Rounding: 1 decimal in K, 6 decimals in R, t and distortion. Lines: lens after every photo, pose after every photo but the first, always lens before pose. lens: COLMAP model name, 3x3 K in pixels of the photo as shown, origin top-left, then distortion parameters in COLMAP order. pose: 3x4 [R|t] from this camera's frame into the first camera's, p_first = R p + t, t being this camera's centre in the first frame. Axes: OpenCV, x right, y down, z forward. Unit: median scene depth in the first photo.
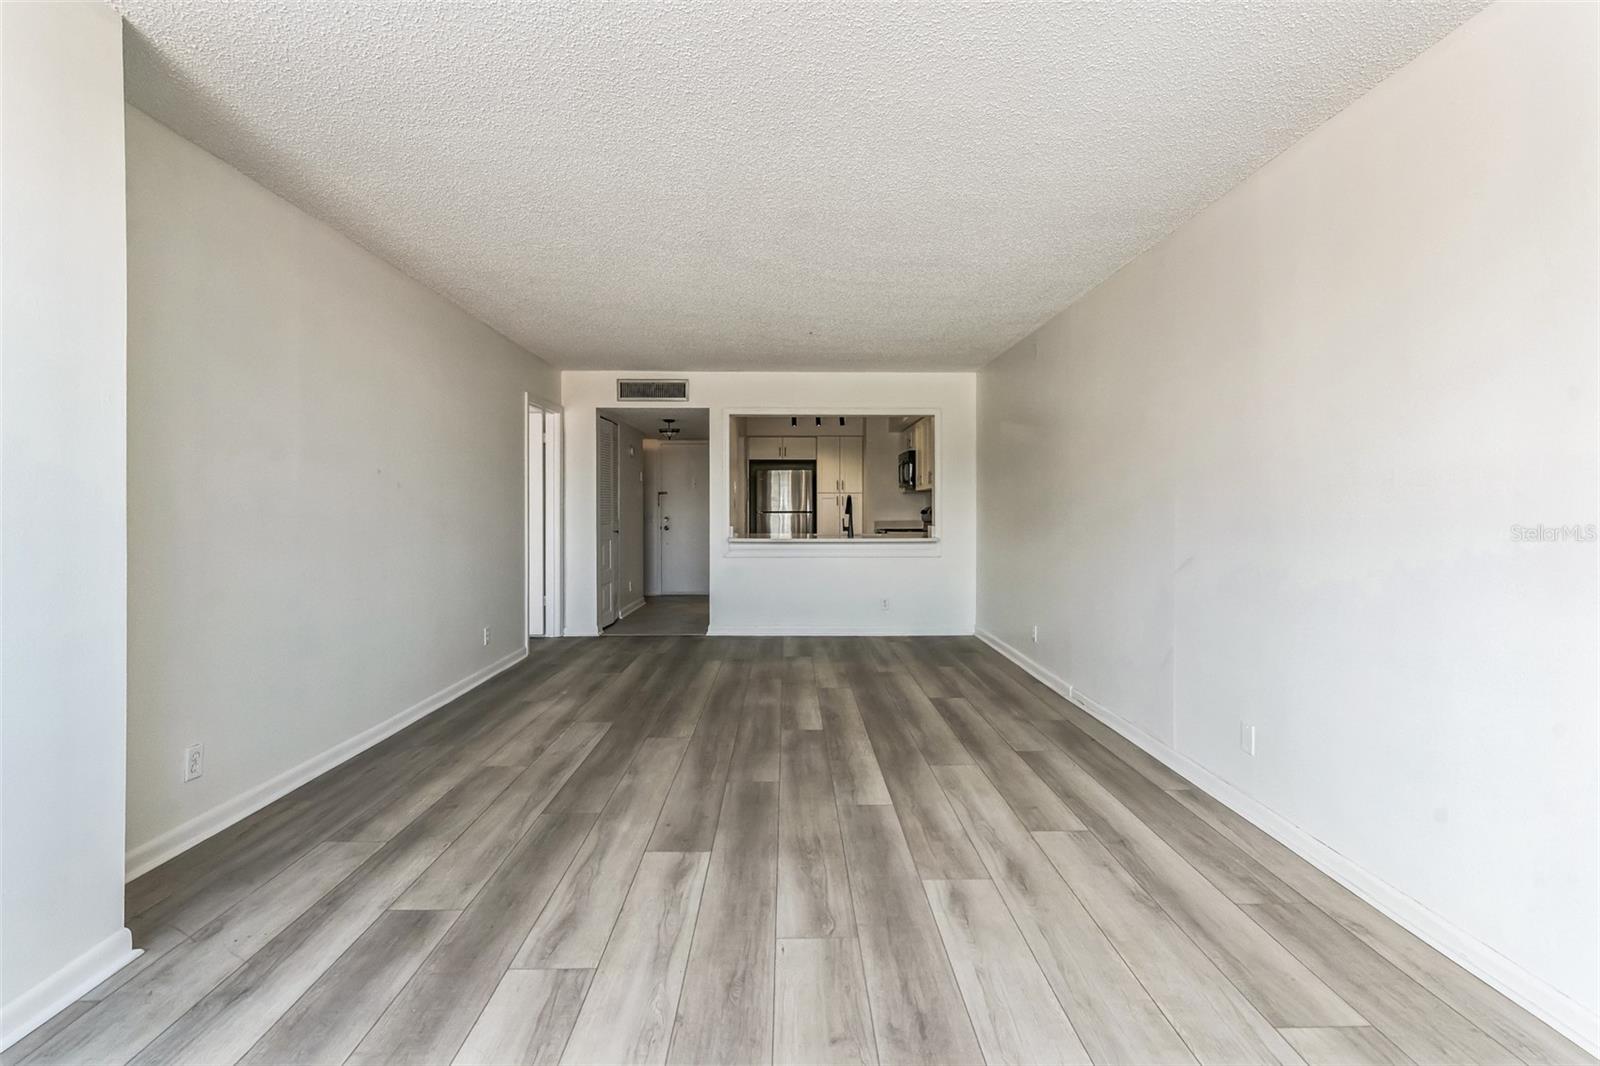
lens RADIAL K [[713.1, 0, 801.5], [0, 713.1, 522.3], [0, 0, 1]] dist [0.003358, 0.000667]
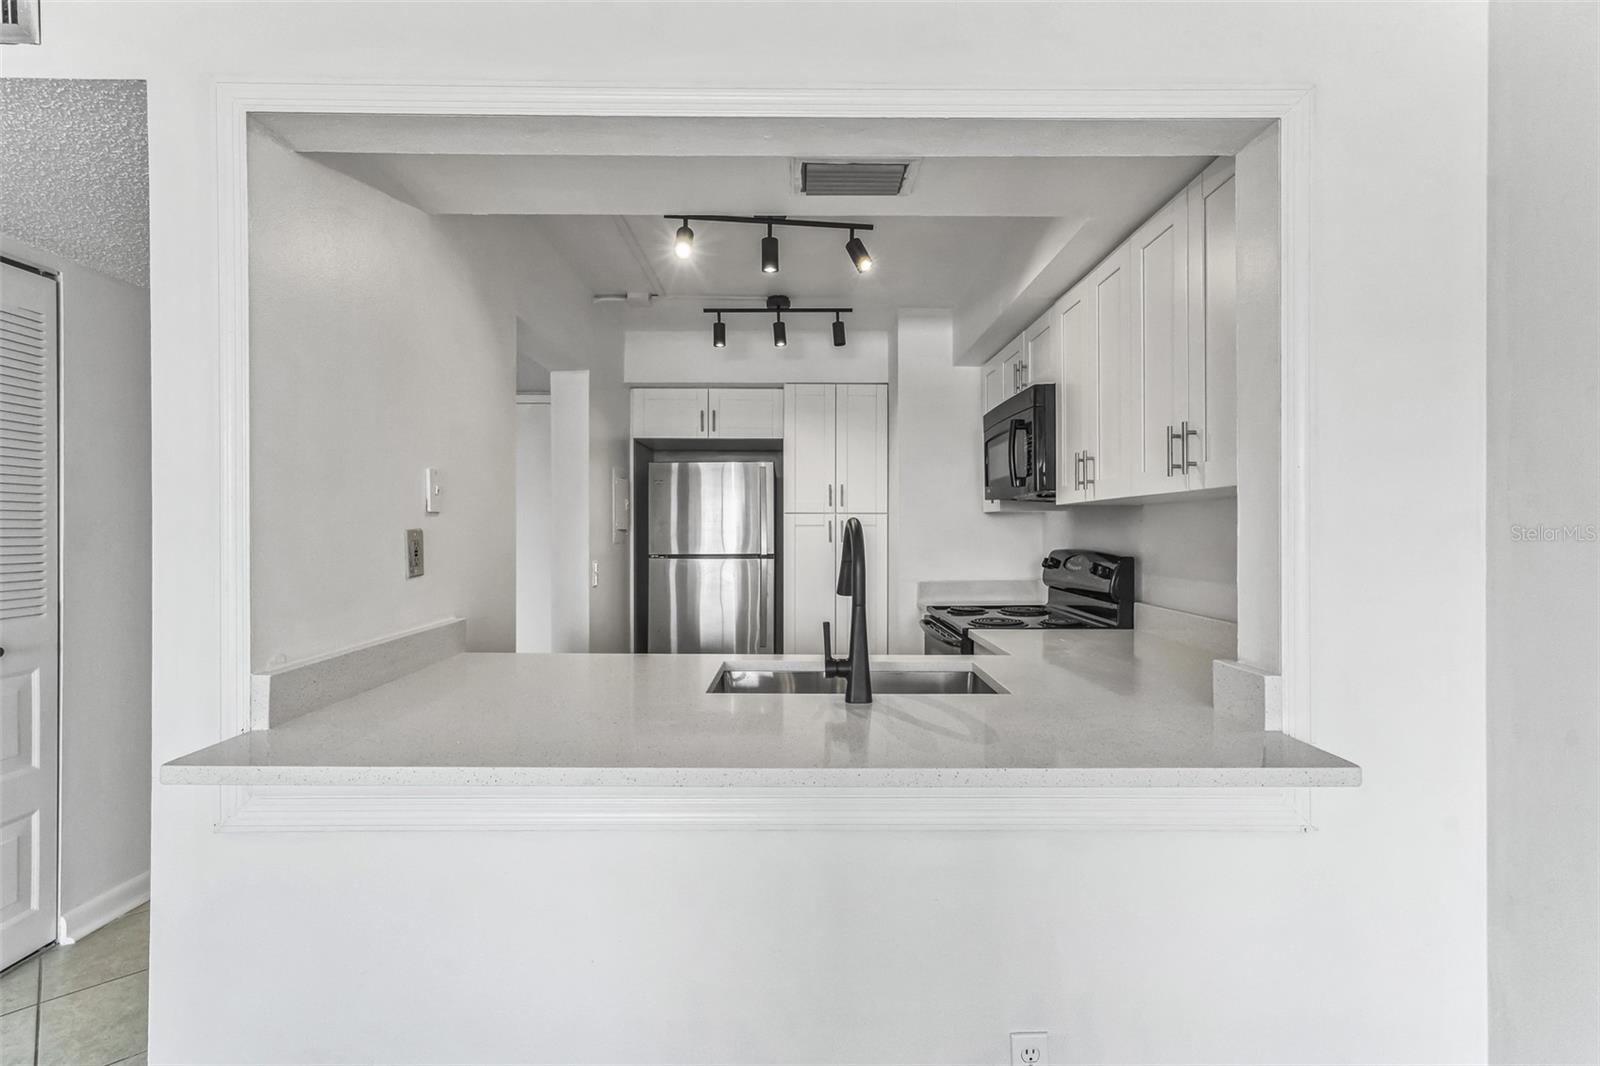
lens RADIAL K [[713.1, 0, 801.5], [0, 713.1, 522.3], [0, 0, 1]] dist [0.003358, 0.000667]
pose [[0.999872, 0.002714, -0.015742, 0.112824], [-0.003197, 0.999521, -0.030796, -0.062277], [0.015651, 0.030842, 0.999402, 1.595431]]
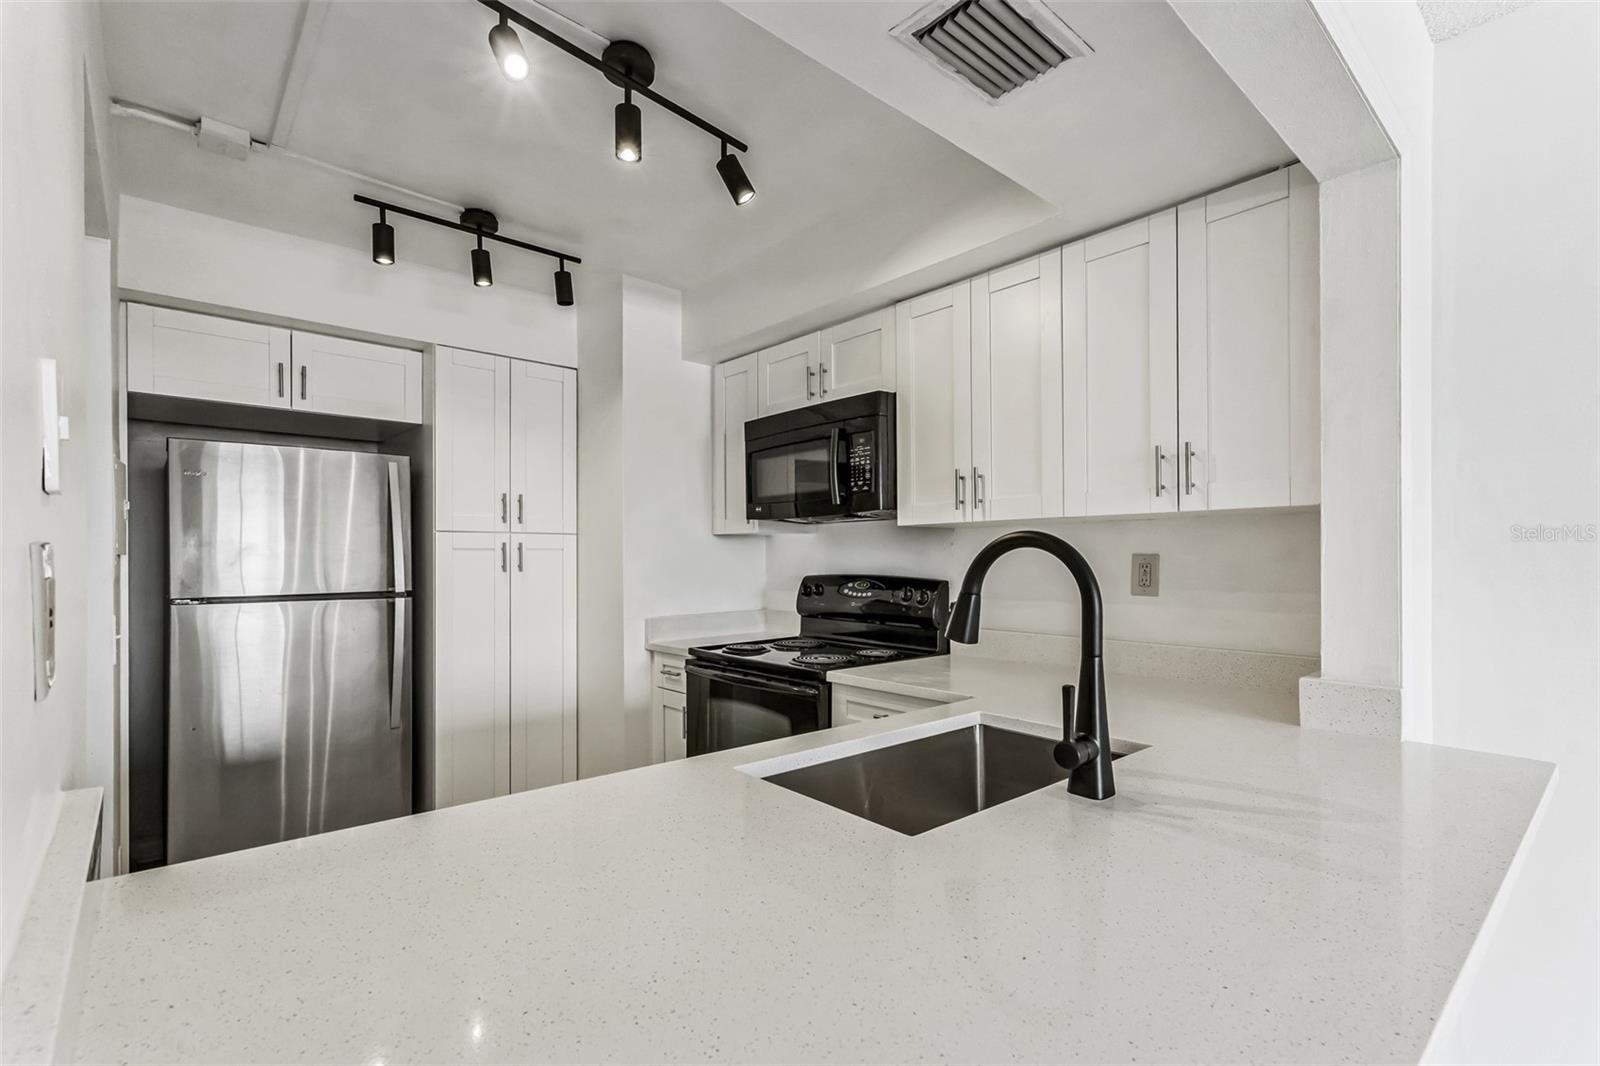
lens RADIAL K [[739.4, 0, 775.5], [0, 739.4, 561.5], [0, 0, 1]] dist [0.028427, -0.000031]
pose [[0.780623, -0.004839, 0.624984, -0.180015], [0.014258, 0.999848, -0.010067, -0.064591], [-0.624840, 0.016769, 0.780573, 1.873145]]
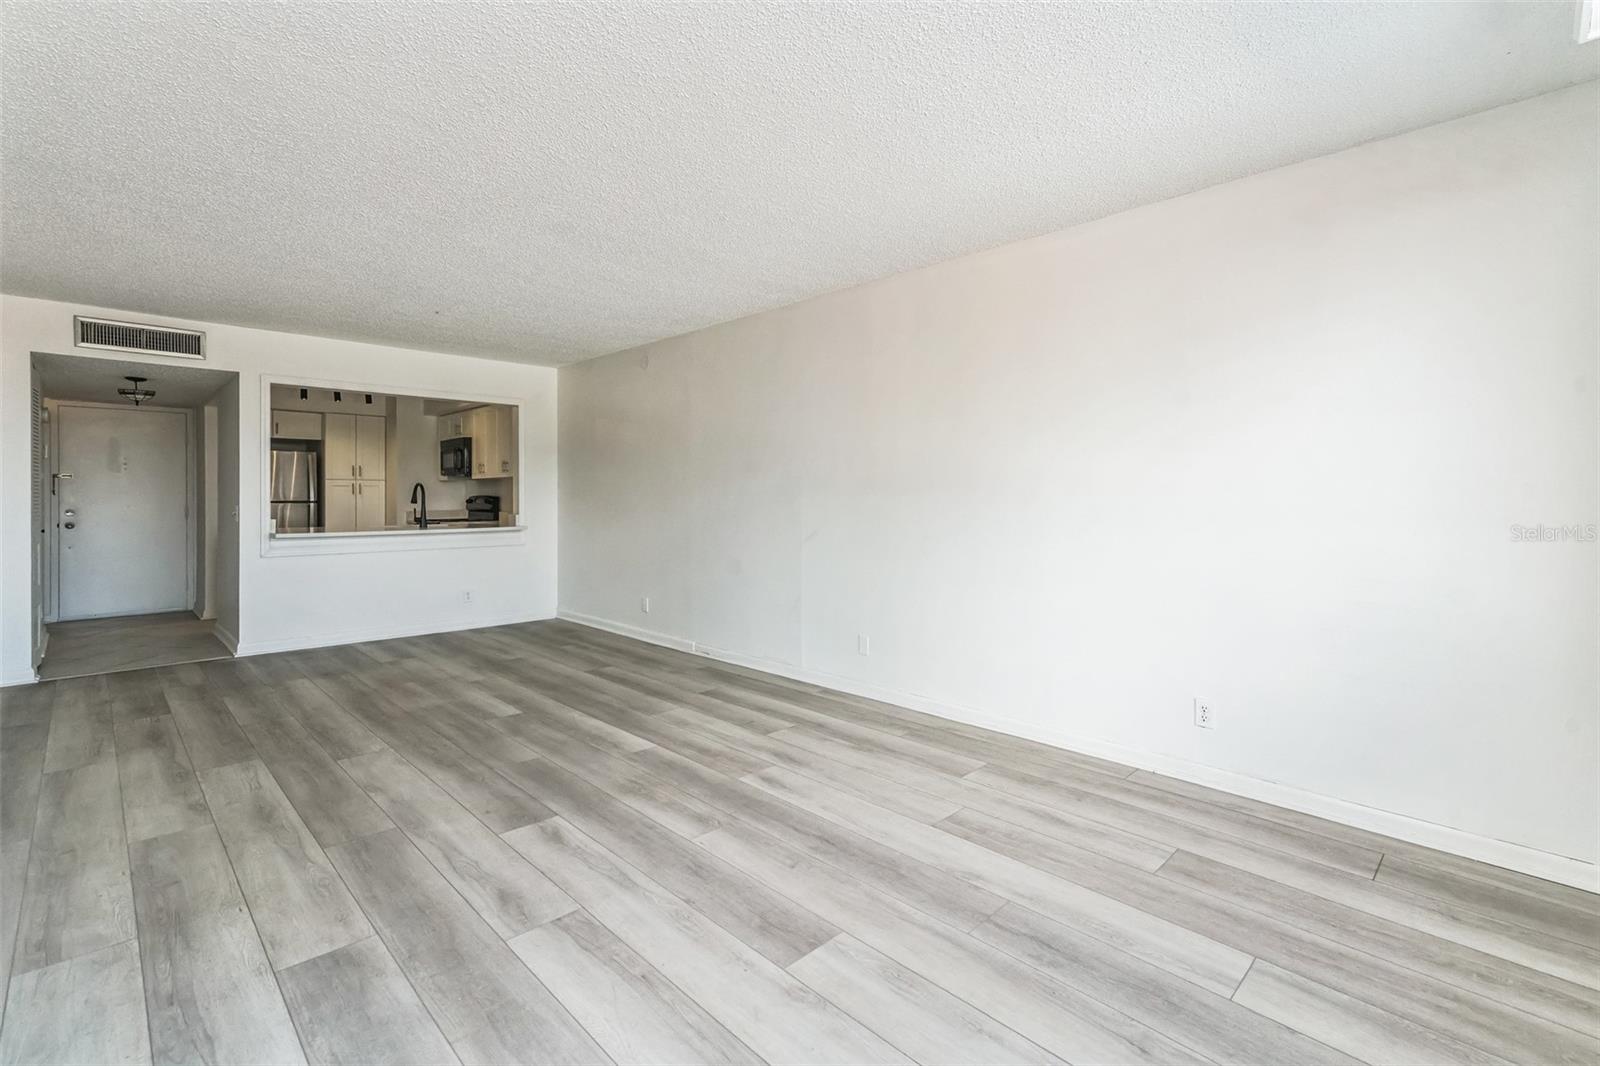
lens RADIAL K [[722.2, 0, 799.4], [0, 722.2, 498.1], [0, 0, 1]] dist [0.003115, 0.000838]
pose [[0.723409, -0.001201, 0.690418, -0.467380], [0.013938, 0.999820, -0.012864, 0.000690], [-0.690279, 0.018929, 0.723296, -0.038820]]
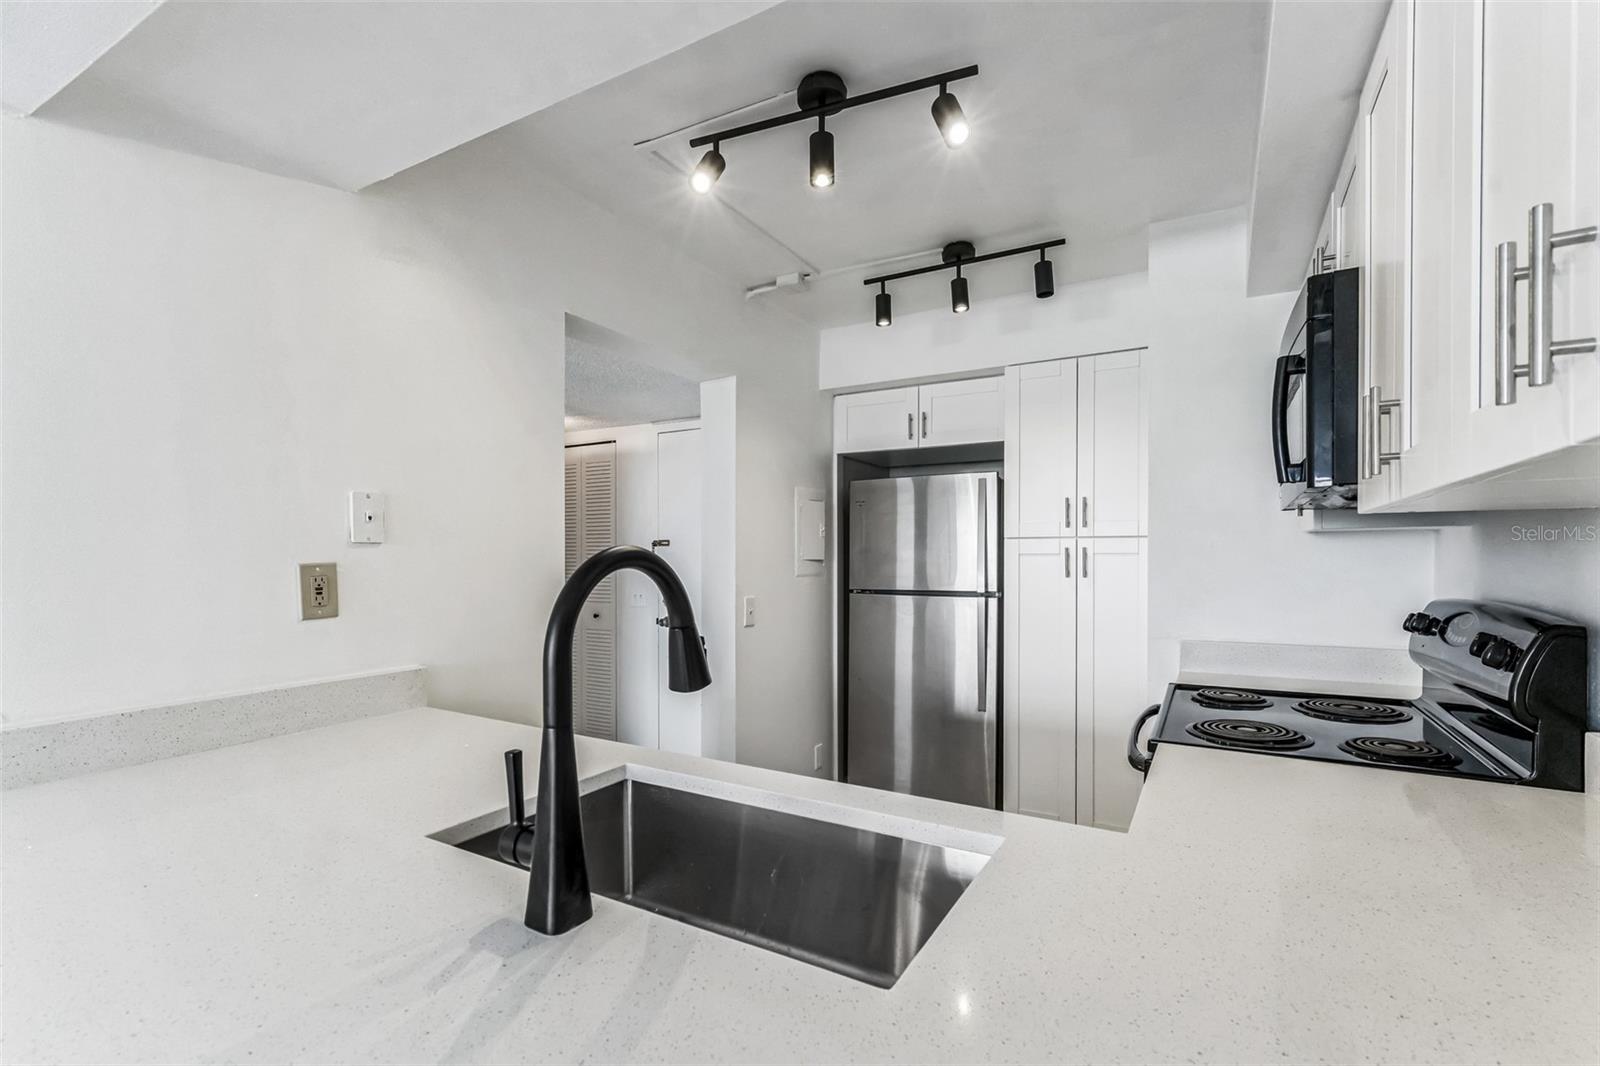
lens RADIAL K [[716.3, 0, 806.3], [0, 716.3, 555.9], [0, 0, 1]] dist [0.007919, 0.000644]
pose [[0.860115, 0.000493, -0.510101, 0.319718], [-0.012163, 0.999735, -0.019541, -0.071523], [0.509956, 0.023012, 0.859893, 1.892272]]
